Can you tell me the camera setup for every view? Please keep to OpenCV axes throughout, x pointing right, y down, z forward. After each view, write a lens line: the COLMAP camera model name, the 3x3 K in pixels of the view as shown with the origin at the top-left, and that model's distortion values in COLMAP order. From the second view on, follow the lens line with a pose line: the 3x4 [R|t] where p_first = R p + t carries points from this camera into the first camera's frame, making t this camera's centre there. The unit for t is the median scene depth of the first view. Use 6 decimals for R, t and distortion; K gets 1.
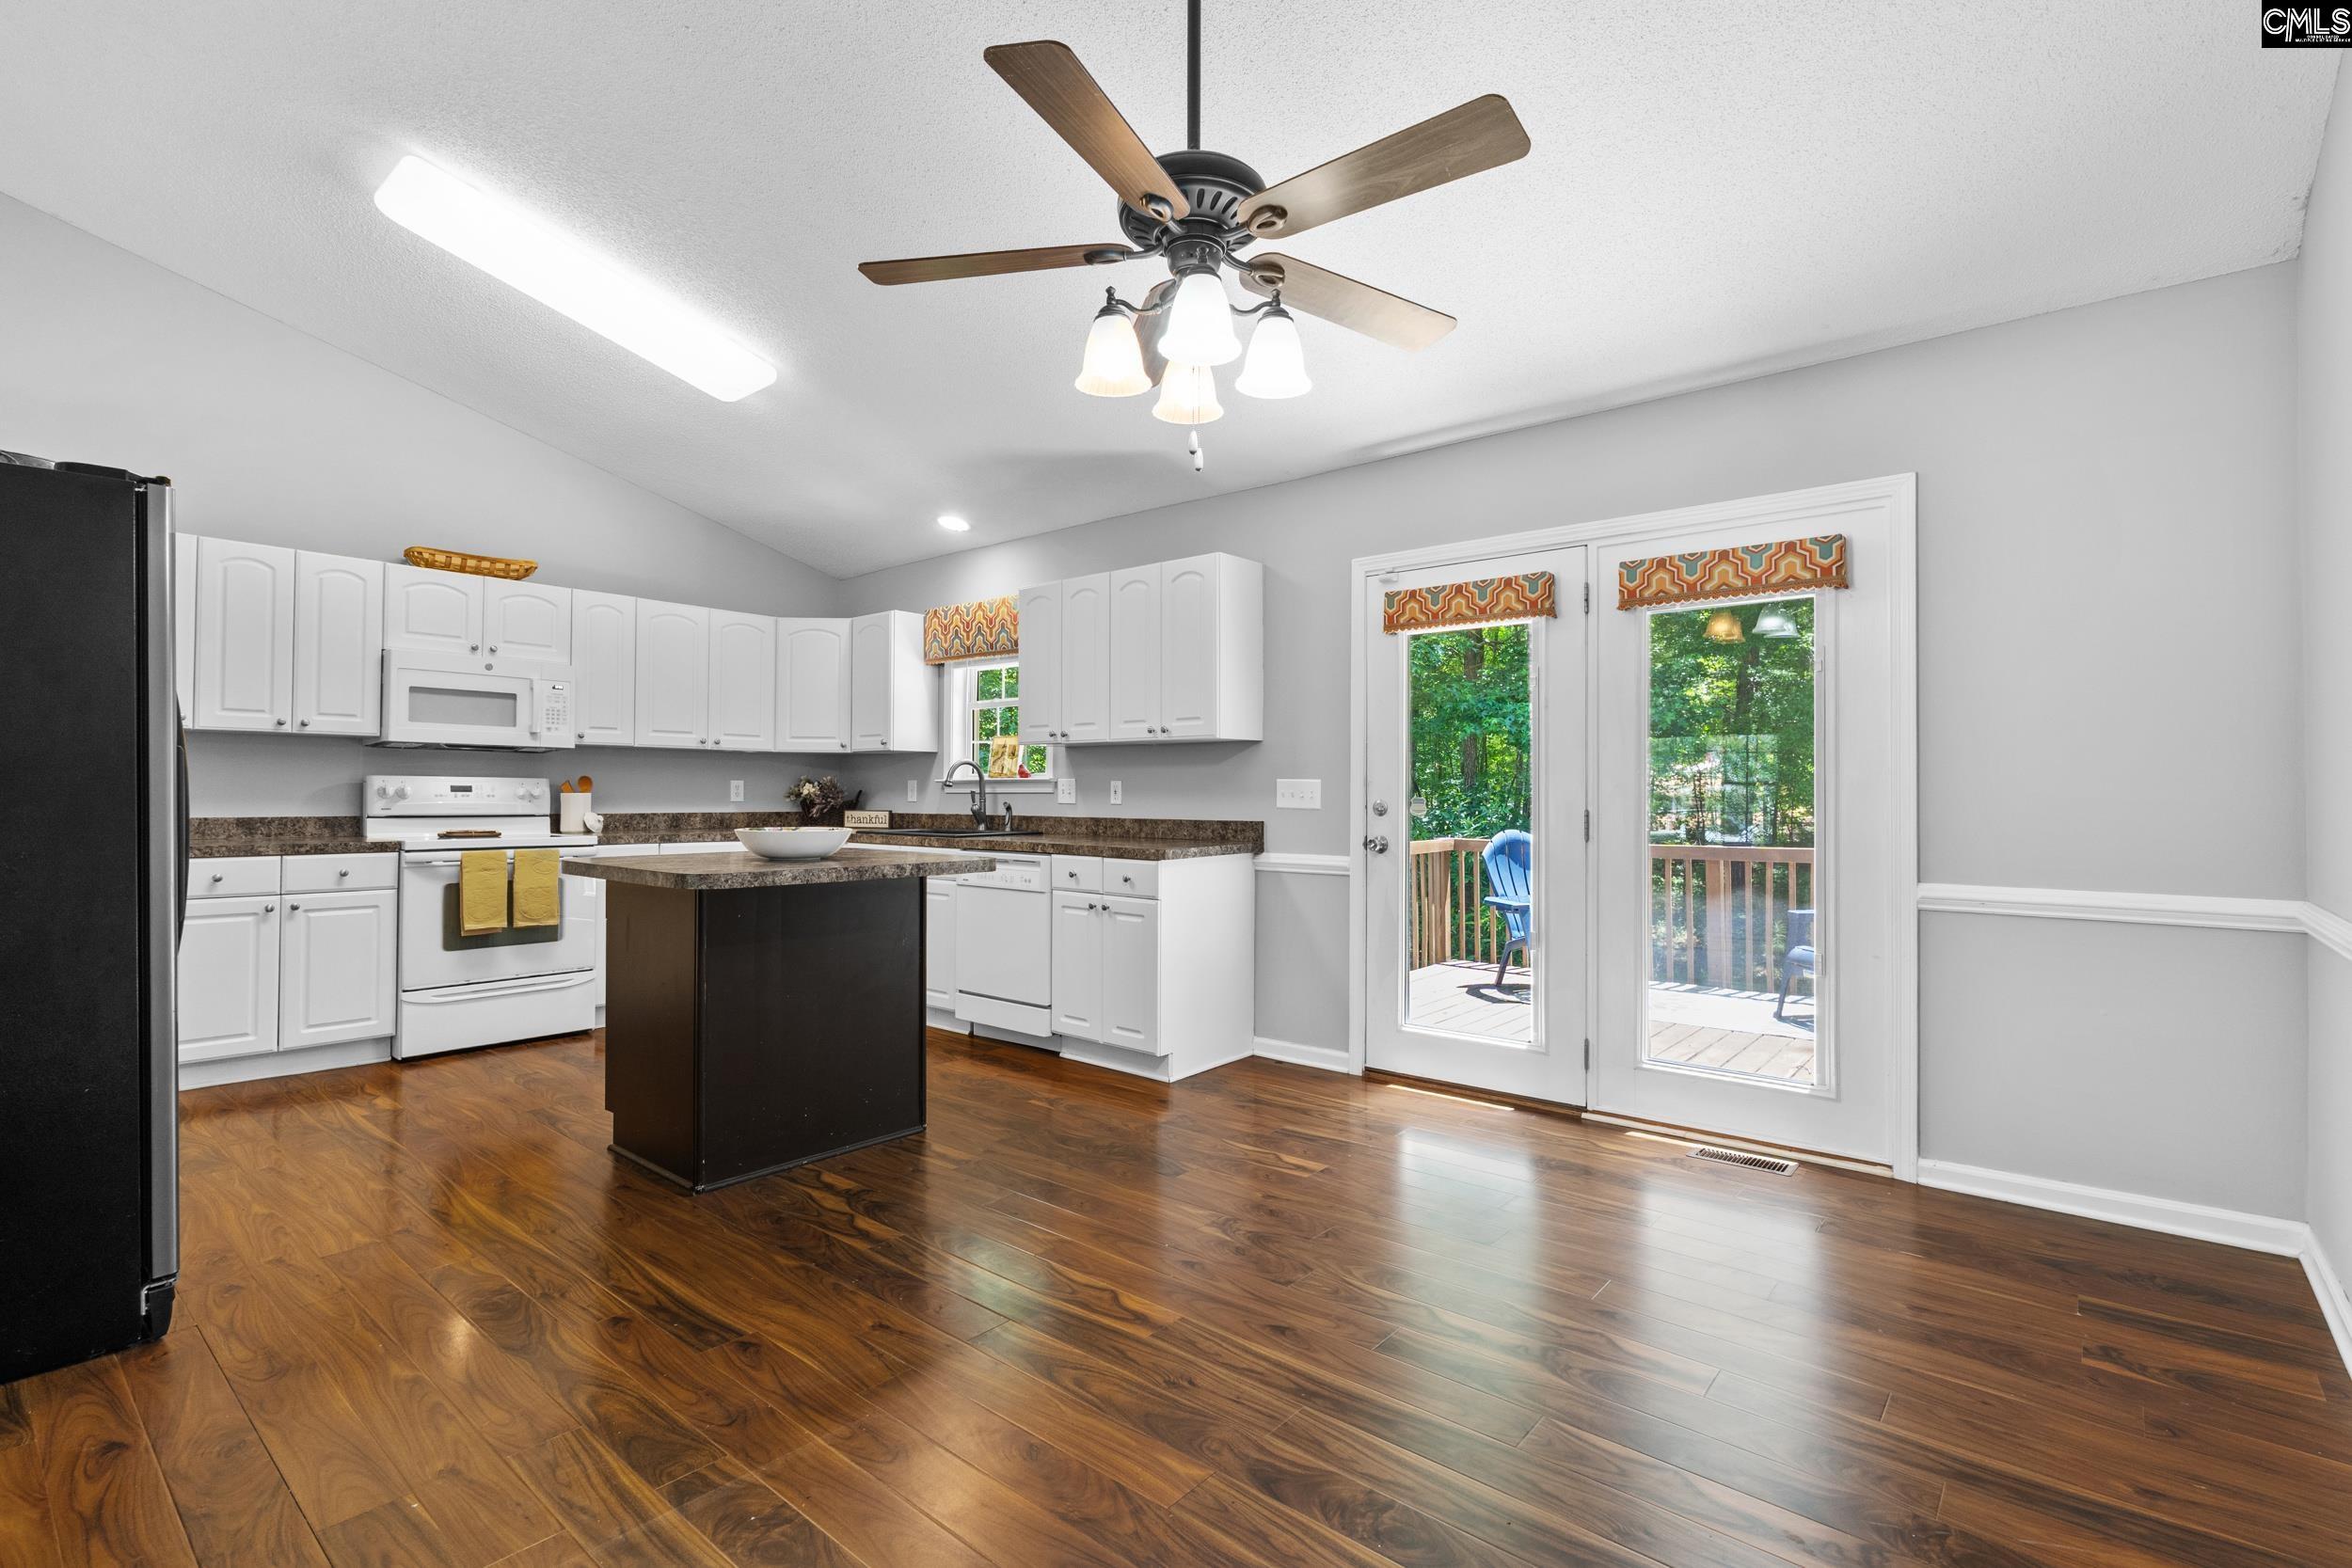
lens RADIAL K [[1092.8, 0, 1165.0], [0, 1092.8, 778.8], [0, 0, 1]] dist [-0.007131, 0.001408]
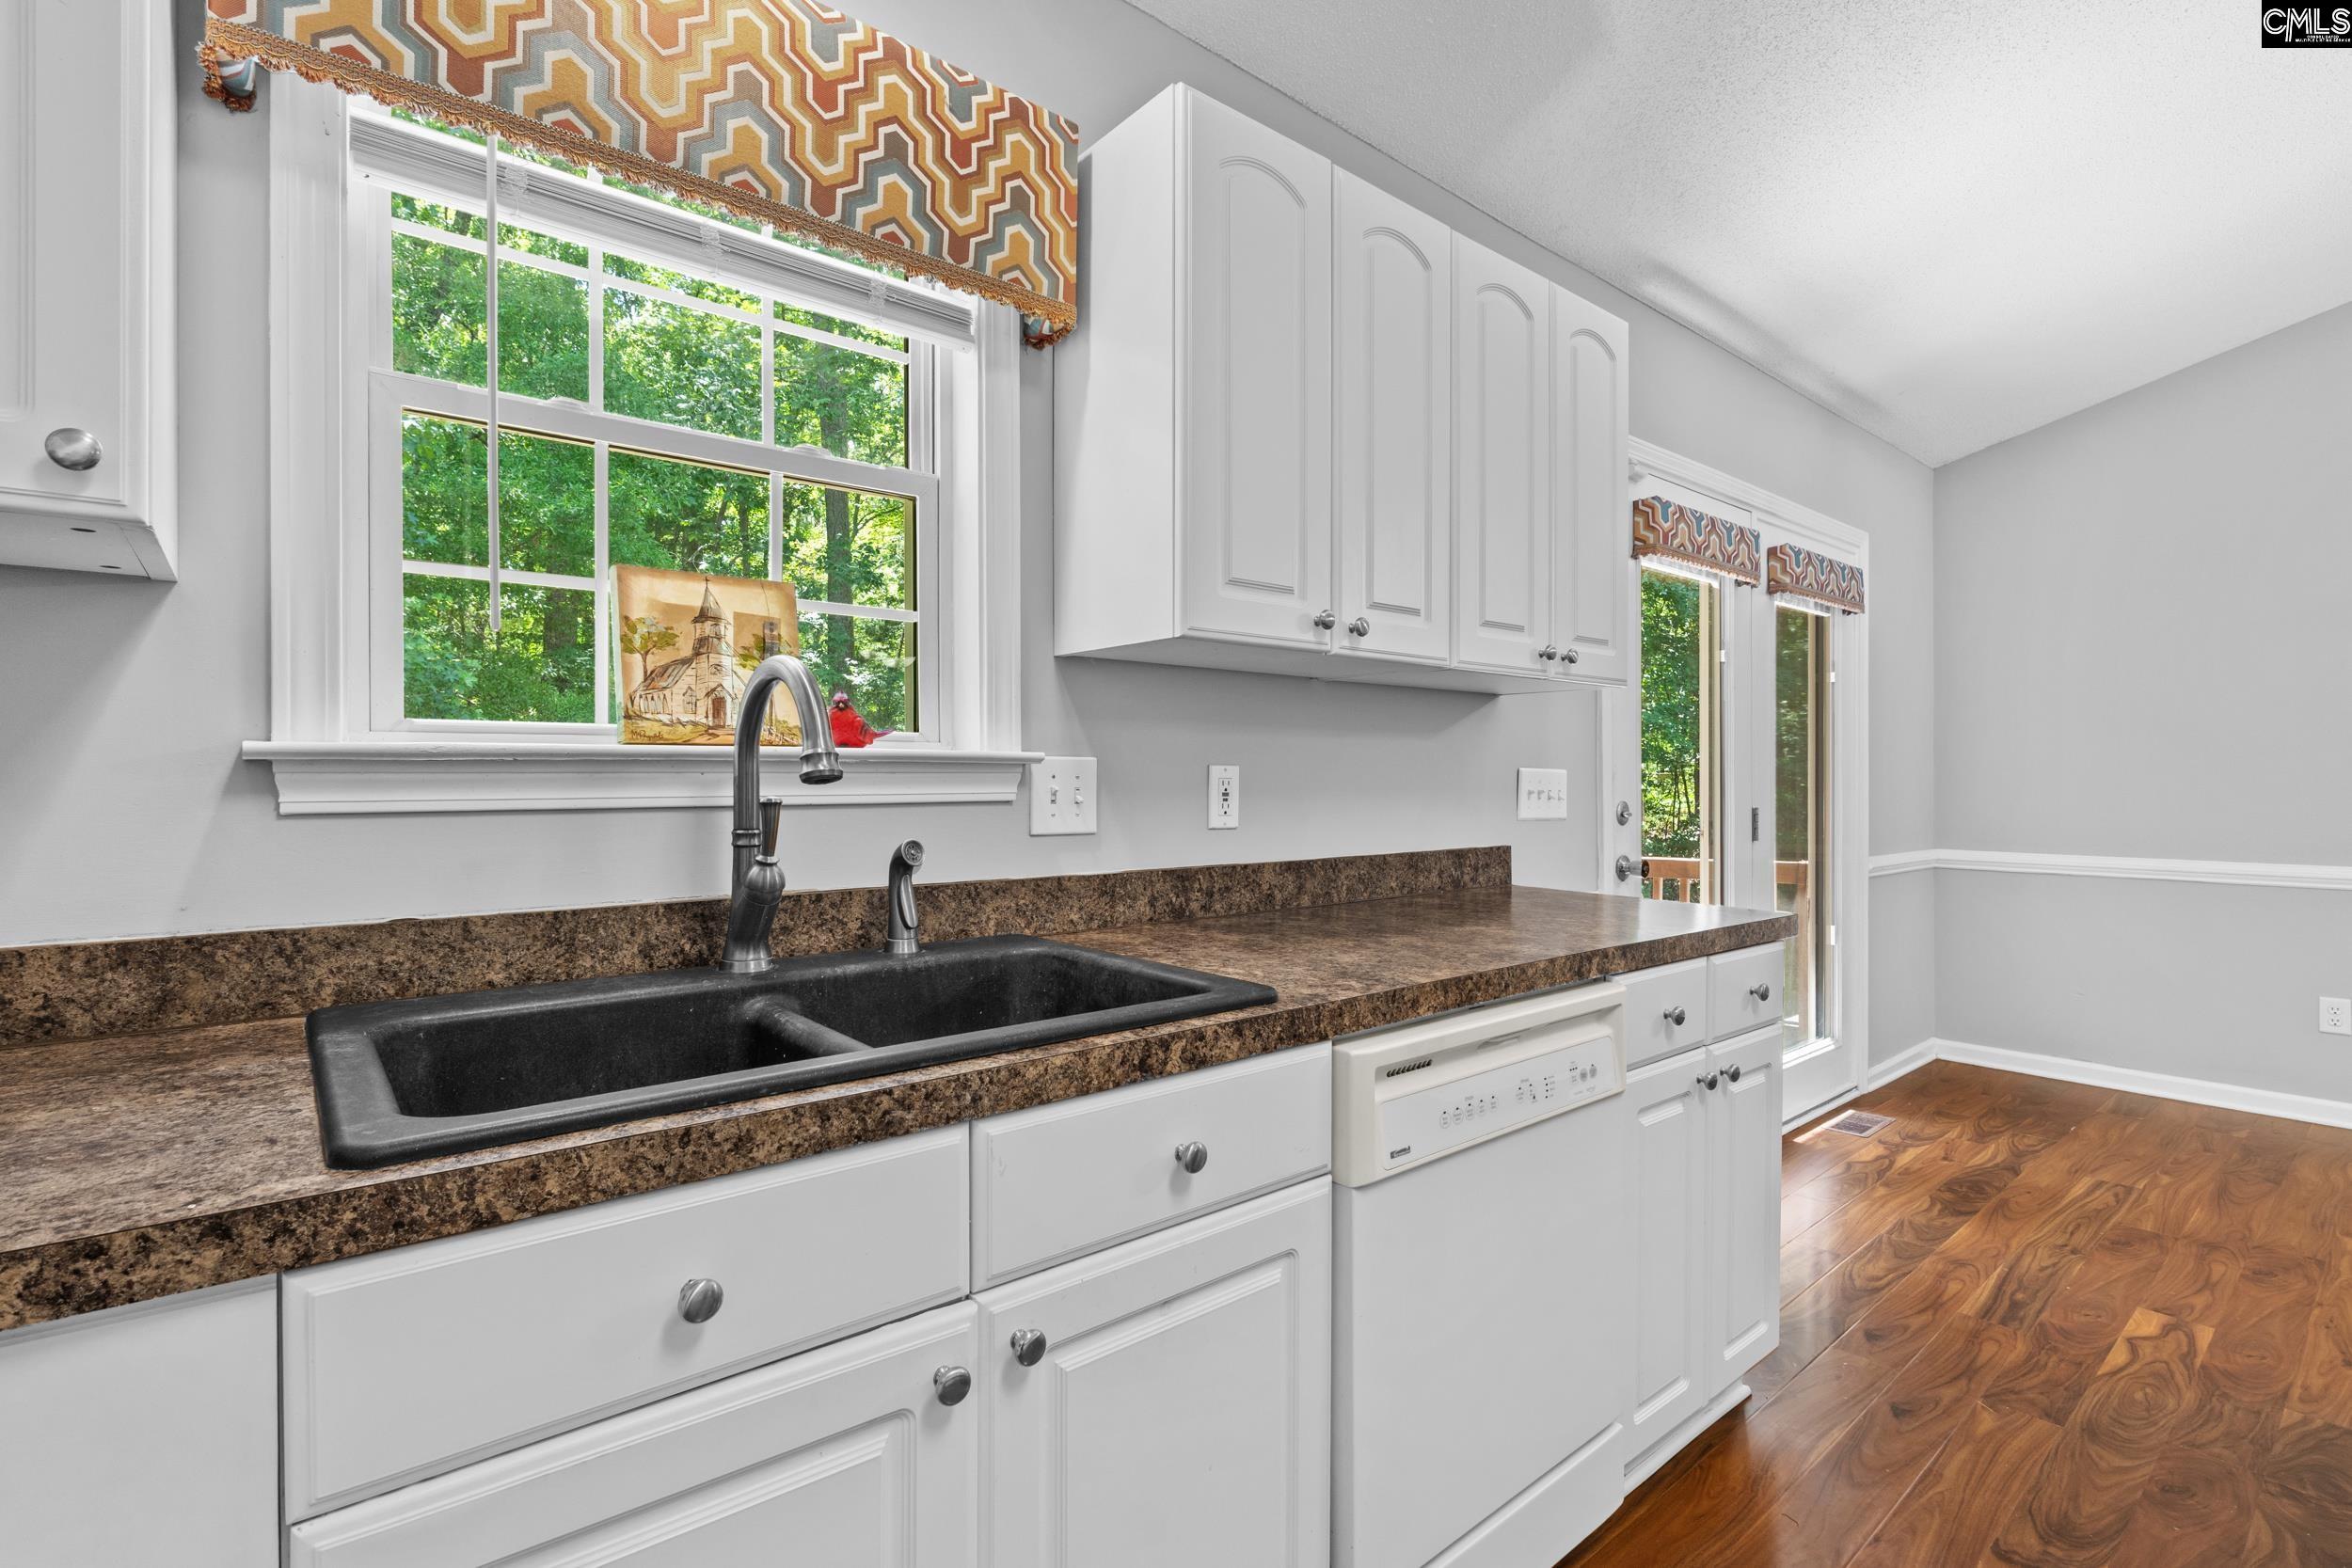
lens RADIAL K [[1092.8, 0, 1180.2], [0, 1092.8, 792.1], [0, 0, 1]] dist [-0.007131, 0.001408]
pose [[0.163259, -0.011955, 0.986511, -0.467680], [-0.009707, 0.999859, 0.013723, 0.006895], [-0.986536, -0.011817, 0.163119, 1.072712]]
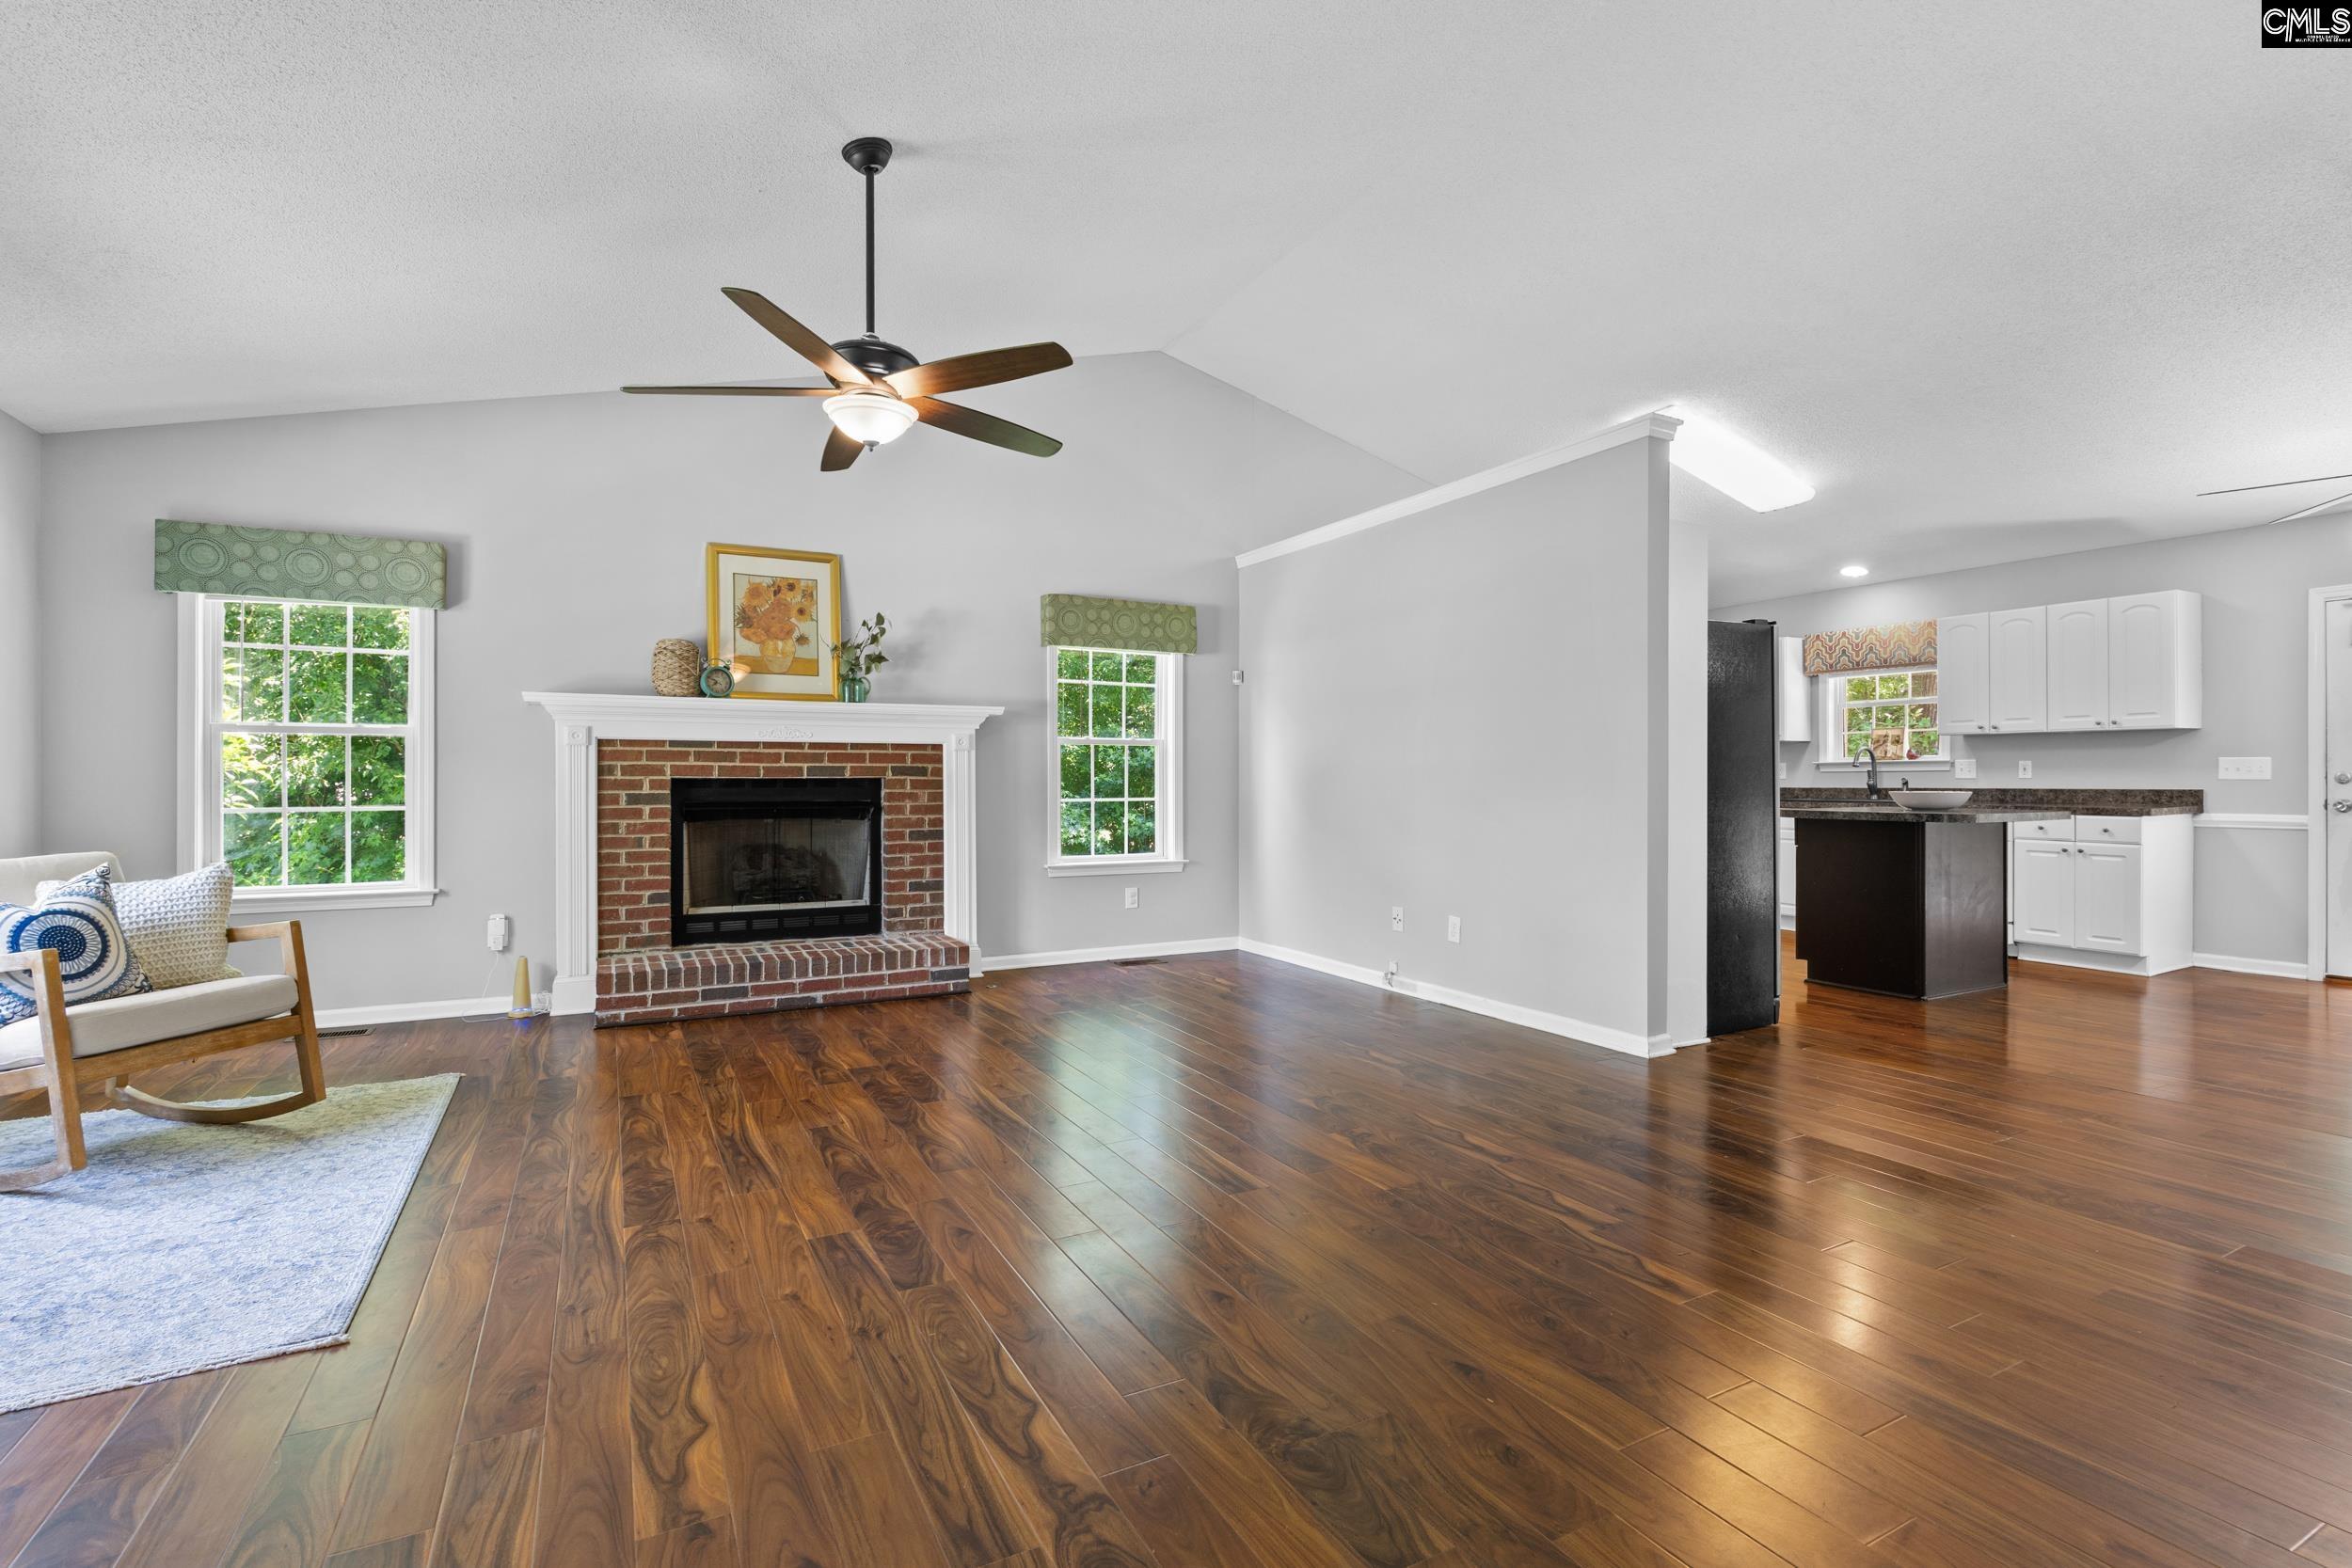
lens RADIAL K [[1092.8, 0, 1171.3], [0, 1092.8, 780.4], [0, 0, 1]] dist [-0.007131, 0.001408]
pose [[0.929689, -0.006608, -0.368285, -0.583739], [0.011691, 0.999865, 0.011570, -0.001911], [0.368159, -0.015062, 0.929641, -0.676757]]
